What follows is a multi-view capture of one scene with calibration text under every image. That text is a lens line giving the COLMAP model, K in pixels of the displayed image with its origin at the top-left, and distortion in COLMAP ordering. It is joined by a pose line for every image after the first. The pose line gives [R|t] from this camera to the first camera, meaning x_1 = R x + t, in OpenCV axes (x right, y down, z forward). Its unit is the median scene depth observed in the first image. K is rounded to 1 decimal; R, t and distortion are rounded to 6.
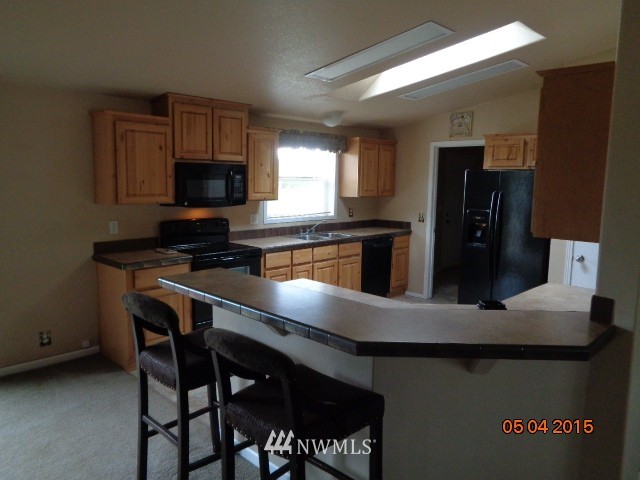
lens RADIAL K [[480.4, 0, 326.9], [0, 480.4, 241.7], [0, 0, 1]] dist [-0.008237, 0.002536]
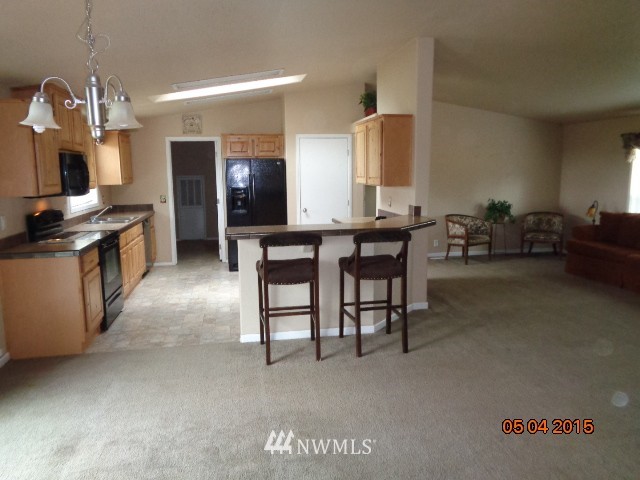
lens RADIAL K [[480.4, 0, 319.9], [0, 480.4, 237.0], [0, 0, 1]] dist [-0.008237, 0.002536]
pose [[0.584958, -0.139098, 0.799047, -0.727631], [0.131657, 0.988402, 0.075679, 0.005757], [-0.800306, 0.060932, 0.596488, -0.040911]]
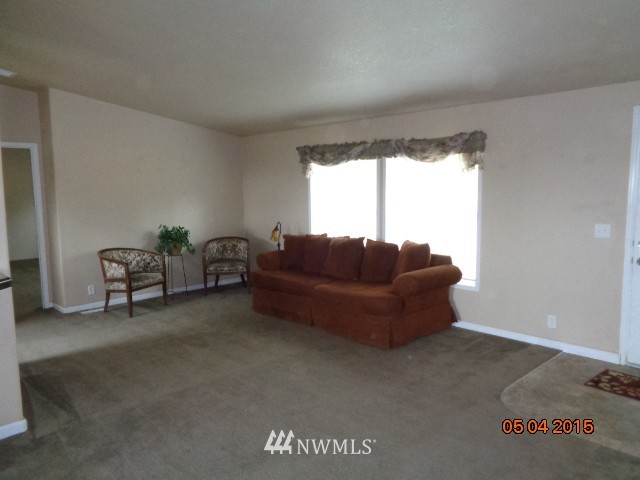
lens RADIAL K [[480.4, 0, 319.5], [0, 480.4, 239.6], [0, 0, 1]] dist [-0.008237, 0.002536]
pose [[0.033360, -0.129725, 0.990989, -0.467607], [0.151314, 0.980766, 0.123293, 0.015516], [-0.987923, 0.145837, 0.052348, -0.026137]]
